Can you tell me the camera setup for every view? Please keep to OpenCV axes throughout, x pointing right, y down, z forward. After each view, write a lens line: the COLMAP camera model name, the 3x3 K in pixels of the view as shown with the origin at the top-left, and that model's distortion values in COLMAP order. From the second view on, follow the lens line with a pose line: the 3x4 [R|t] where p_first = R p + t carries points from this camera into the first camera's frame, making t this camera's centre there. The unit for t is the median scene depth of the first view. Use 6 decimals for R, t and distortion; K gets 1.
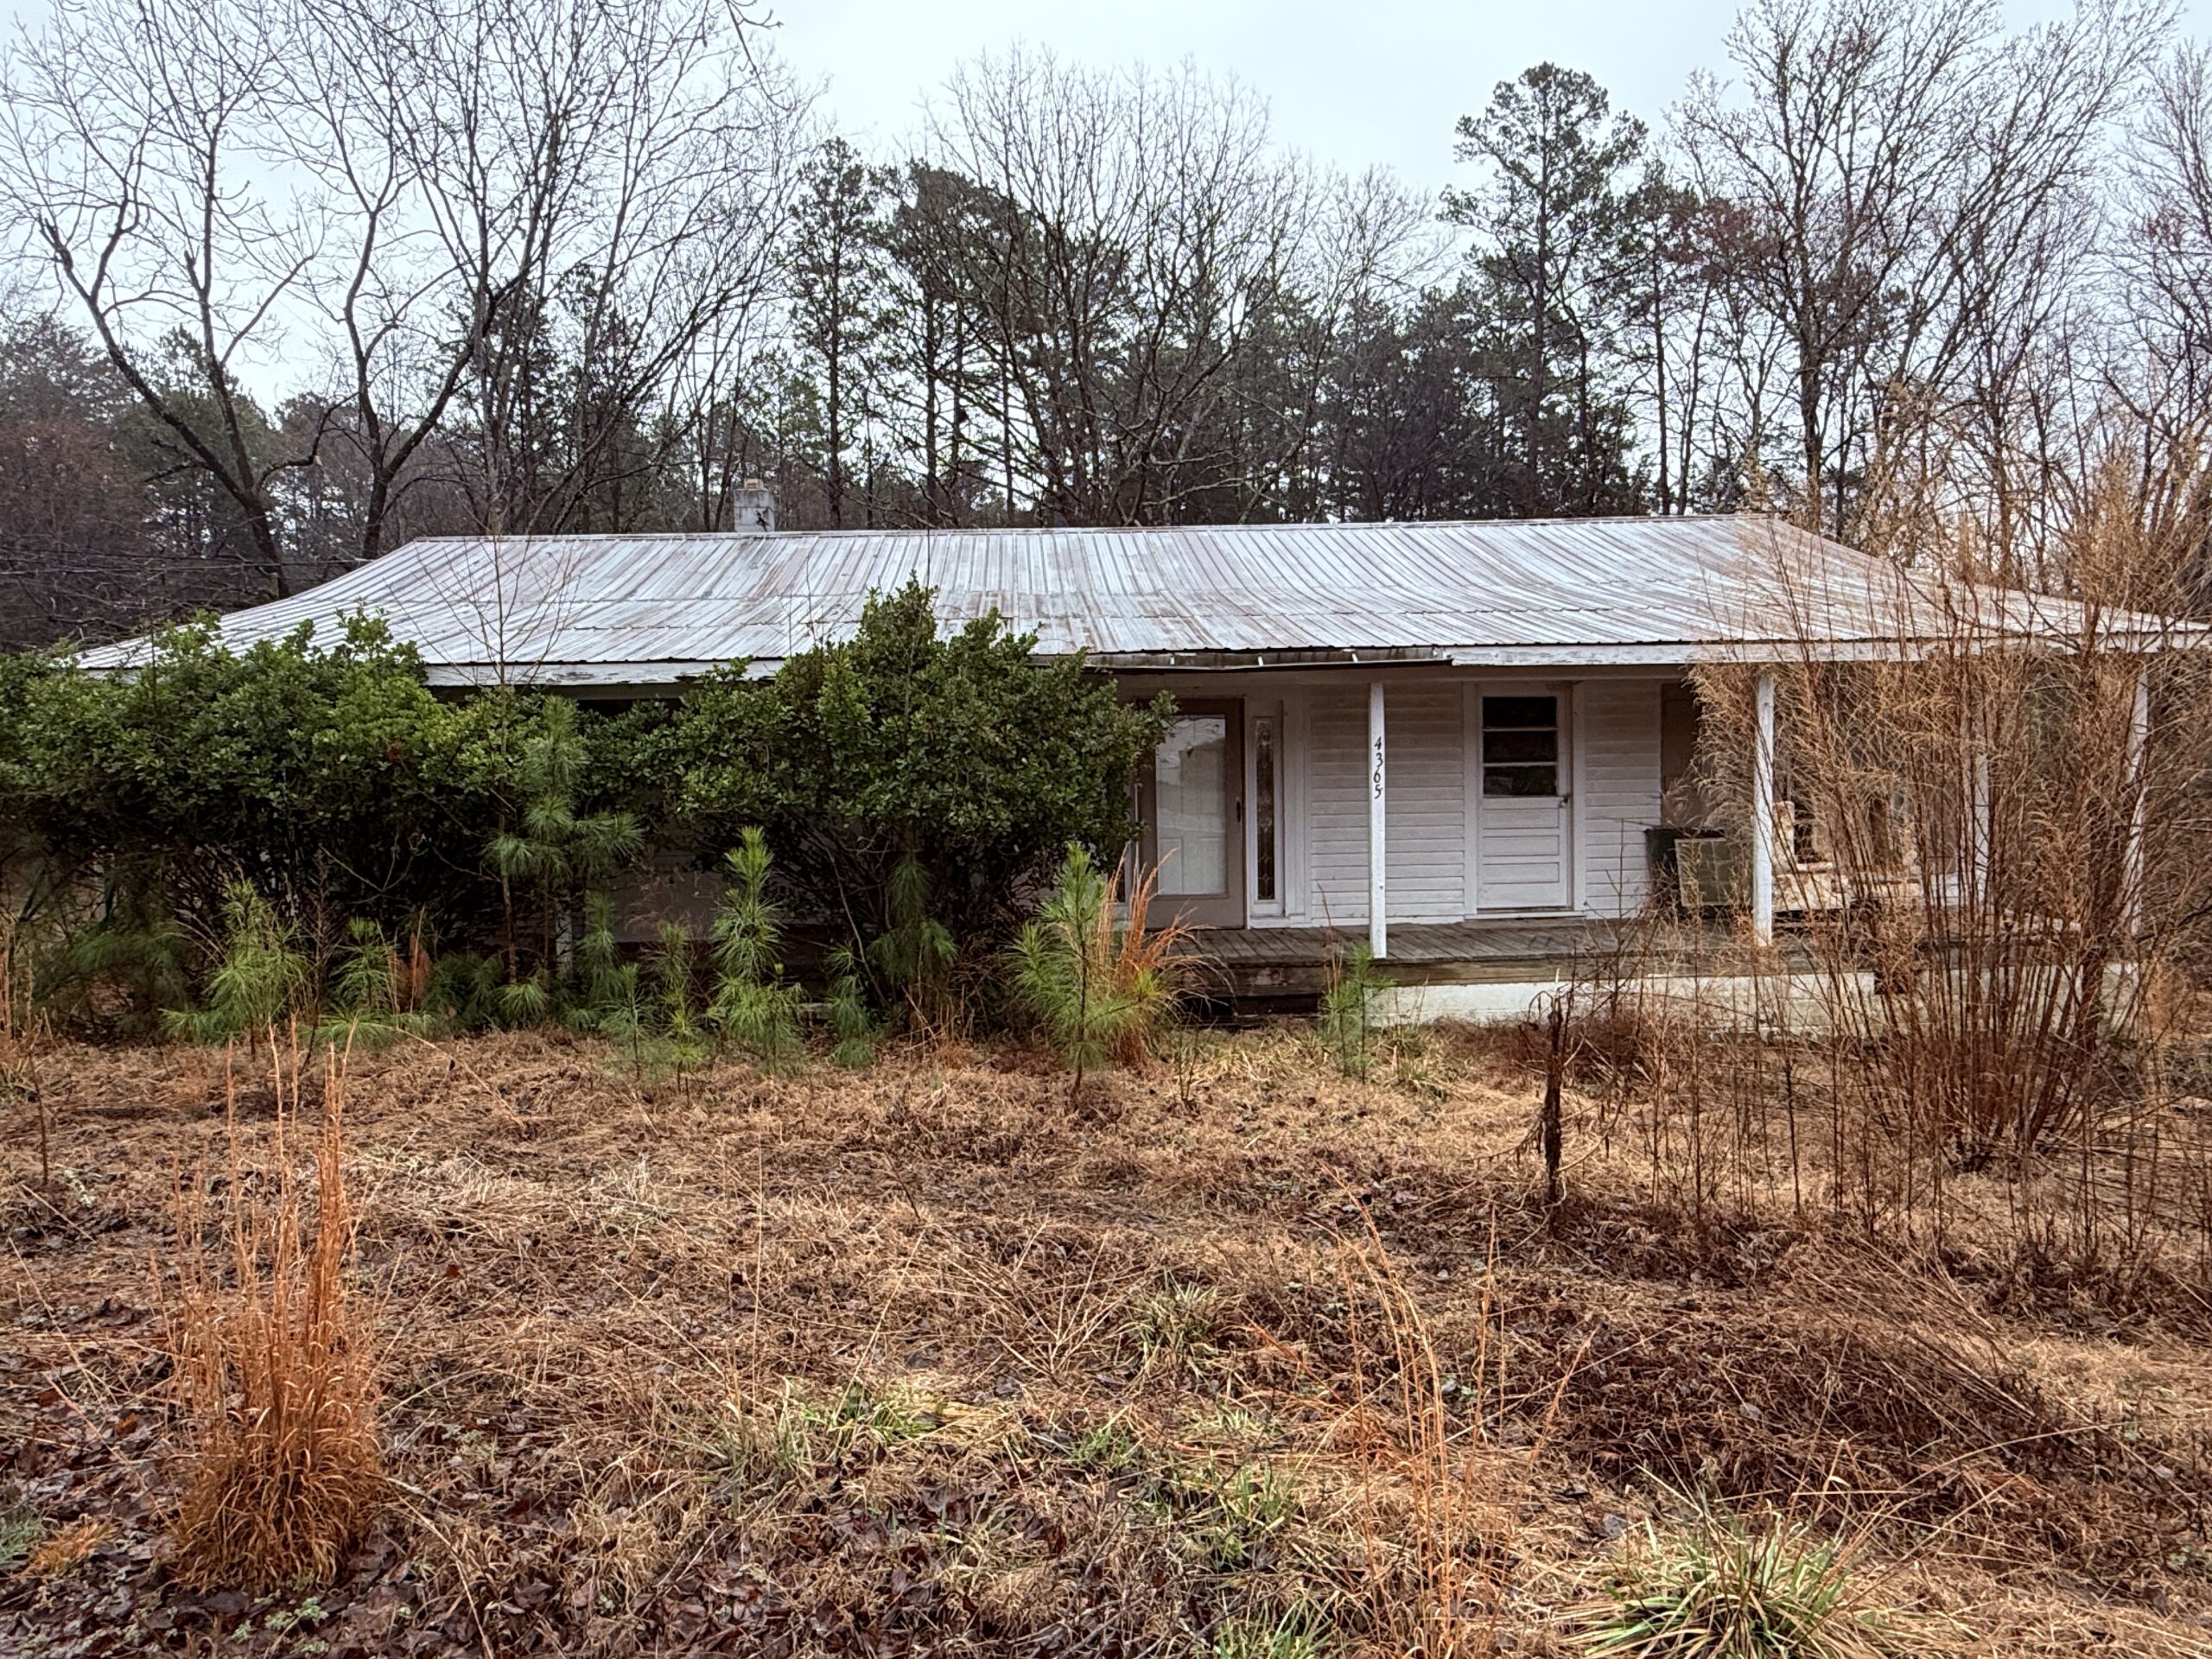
lens RADIAL K [[1364.4, 0, 1105.8], [0, 1364.4, 824.9], [0, 0, 1]] dist [-0.001209, 0.001494]
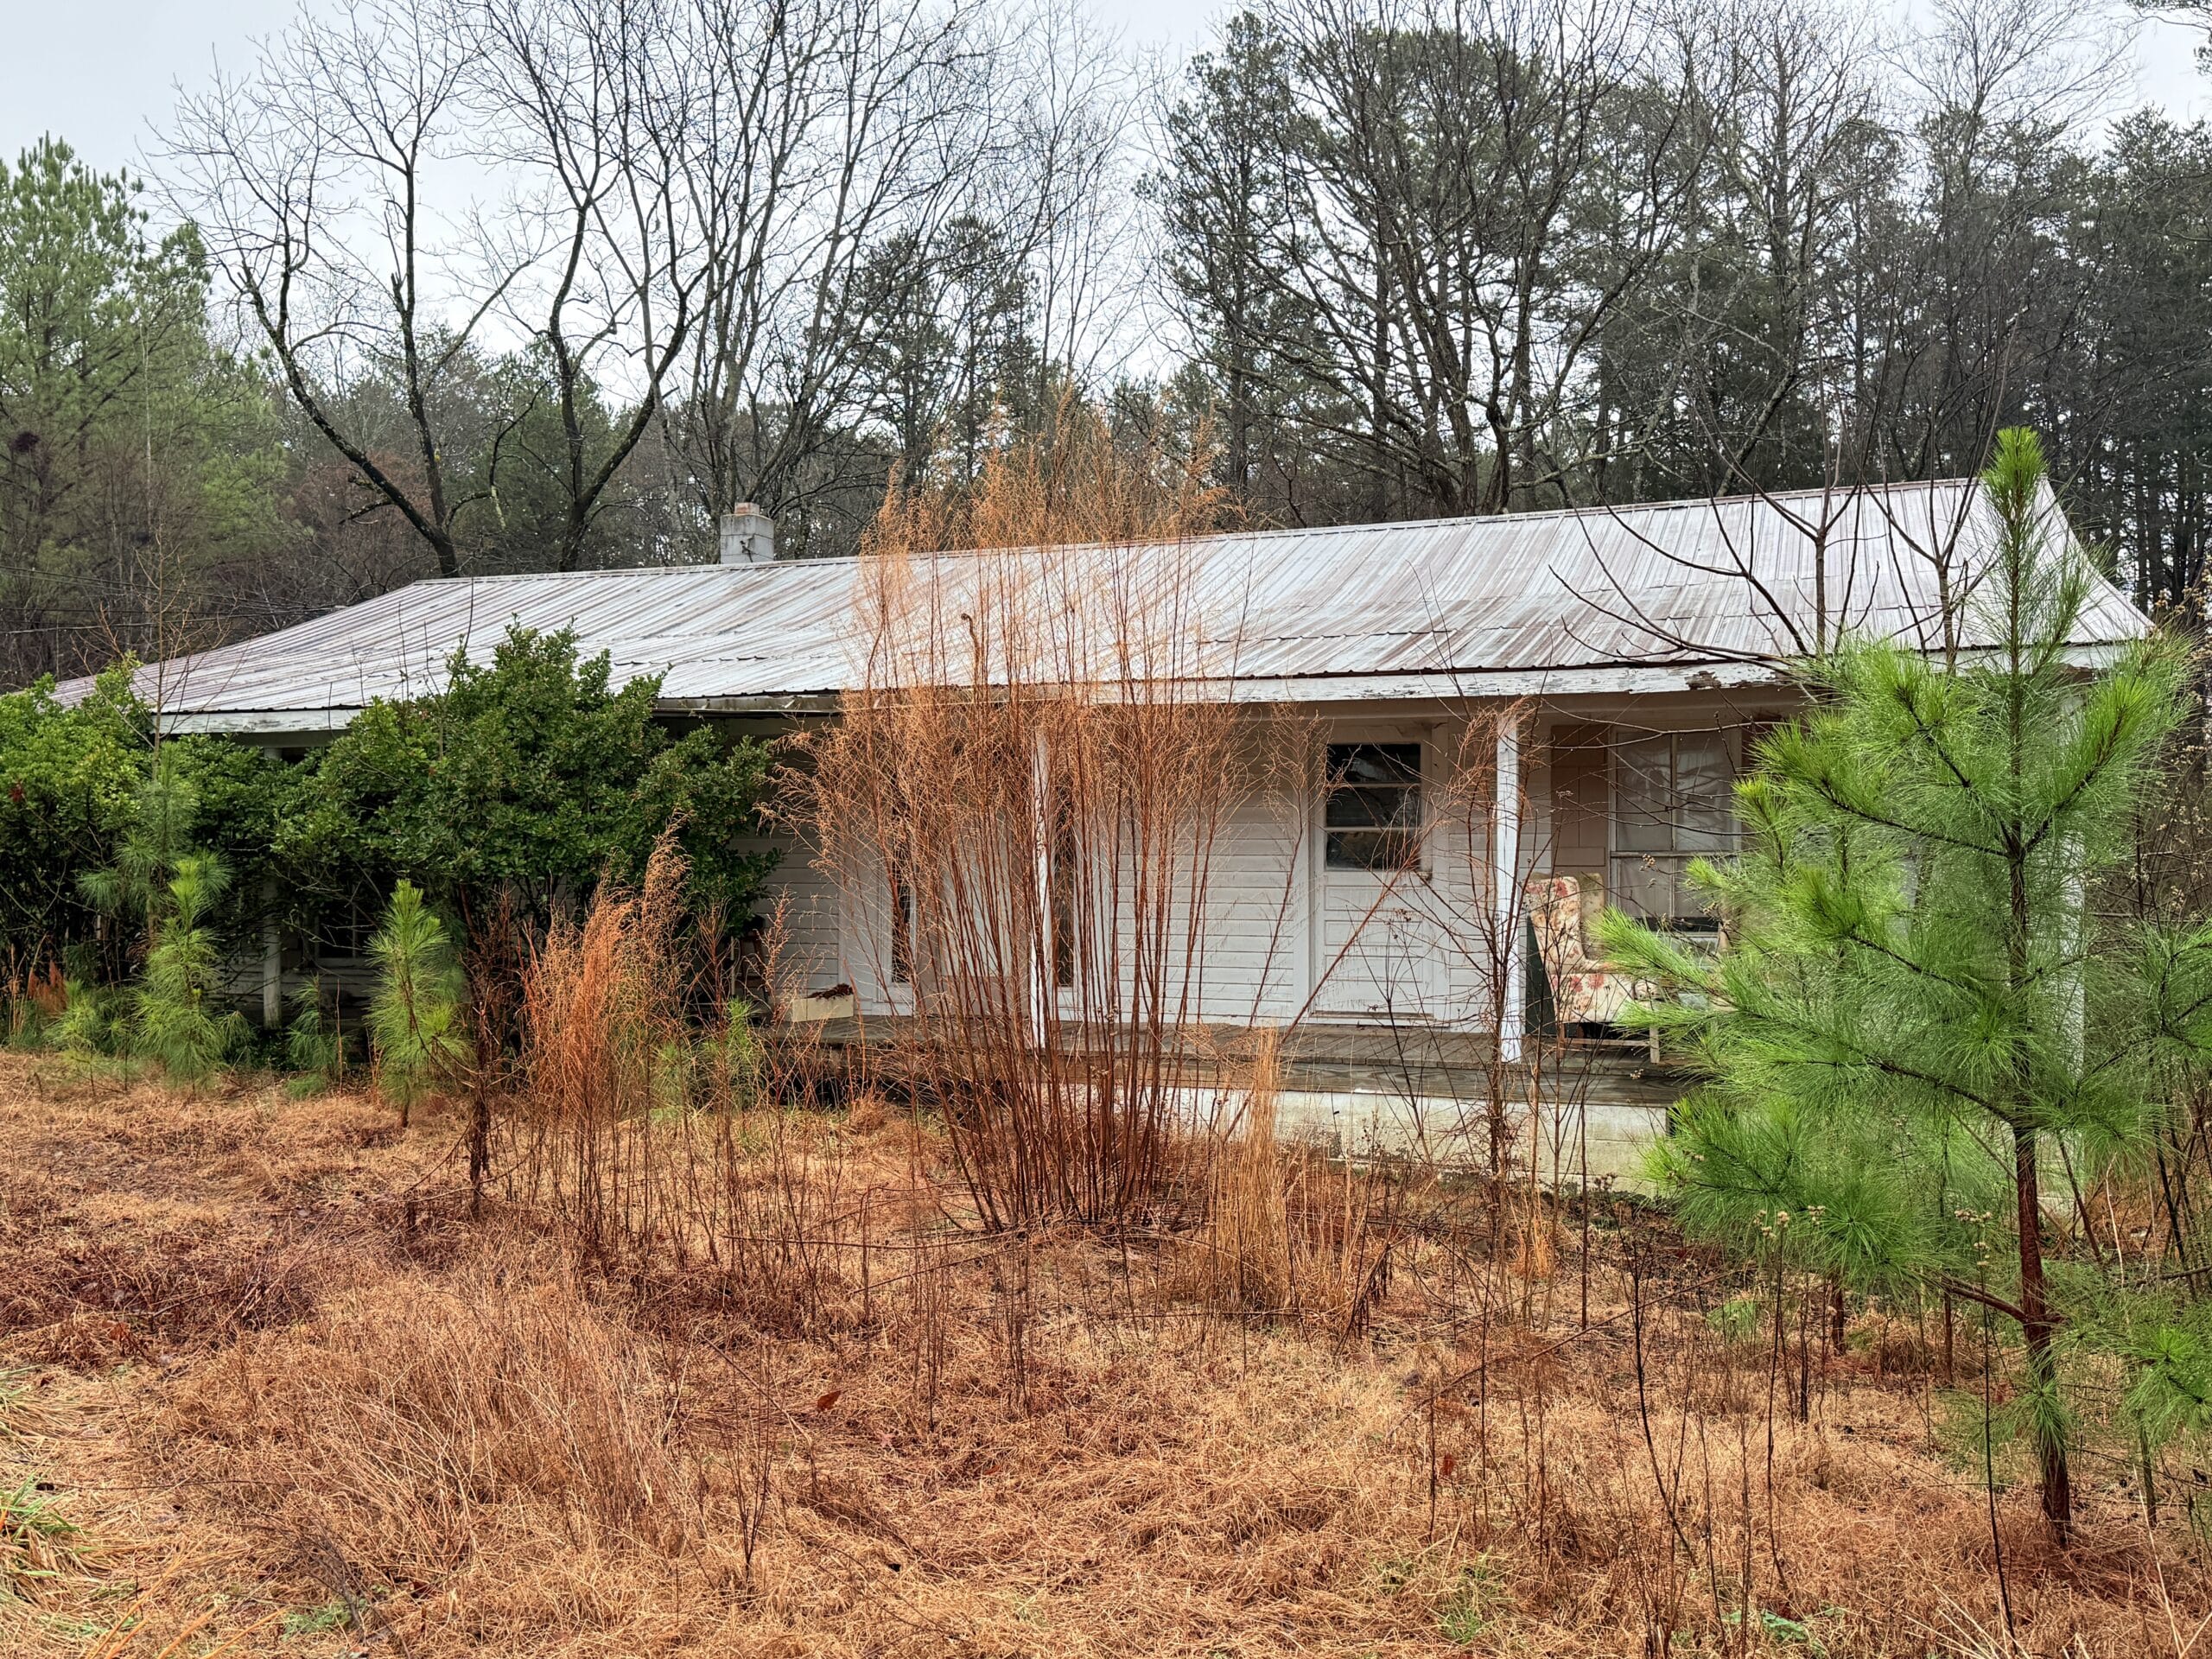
lens RADIAL K [[2054.5, 0, 1106.5], [0, 2054.5, 830.3], [0, 0, 1]] dist [0.012689, 0.000000]
pose [[0.925960, 0.011456, -0.377449, 0.458461], [-0.035094, 0.997825, -0.055808, 0.021182], [0.375989, 0.064922, 0.924347, -0.116503]]
